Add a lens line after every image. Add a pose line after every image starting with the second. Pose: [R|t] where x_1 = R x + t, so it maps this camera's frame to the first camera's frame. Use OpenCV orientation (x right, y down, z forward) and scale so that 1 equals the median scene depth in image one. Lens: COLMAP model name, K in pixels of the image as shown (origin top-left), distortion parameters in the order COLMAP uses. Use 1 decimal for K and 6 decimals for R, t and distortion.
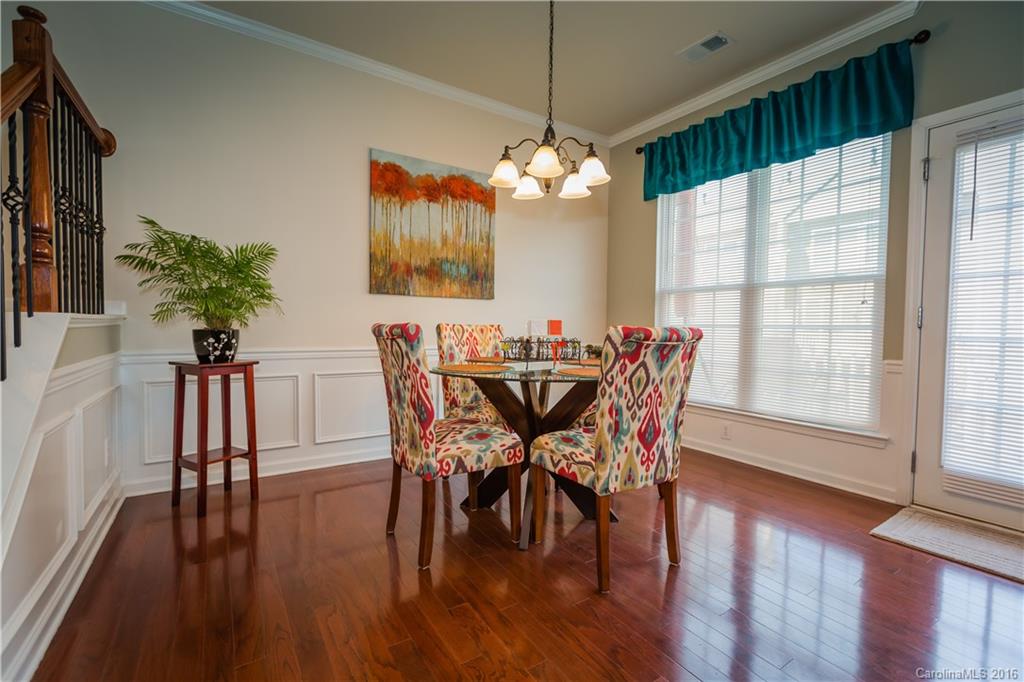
lens RADIAL K [[459.2, 0, 512.0], [0, 459.2, 341.0], [0, 0, 1]] dist [0.001717, 0.000080]
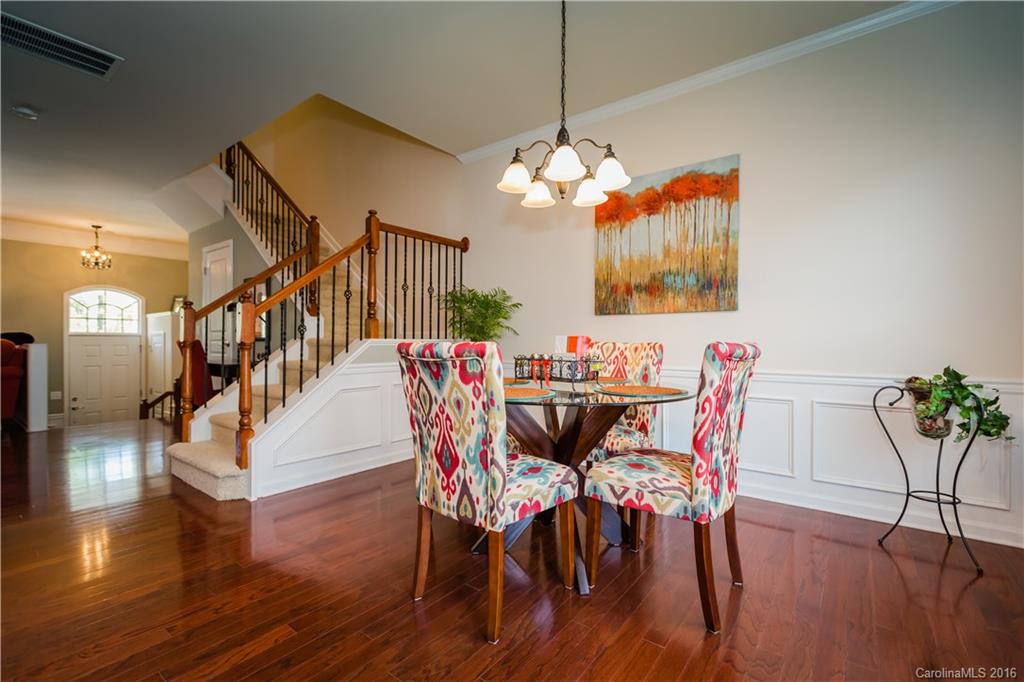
lens RADIAL K [[459.2, 0, 512.0], [0, 459.2, 341.0], [0, 0, 1]] dist [0.001717, 0.000080]
pose [[0.329917, -0.012911, -0.943922, 0.669799], [-0.031752, 0.999189, -0.024764, -0.007888], [0.943476, 0.038141, 0.329239, 0.448369]]
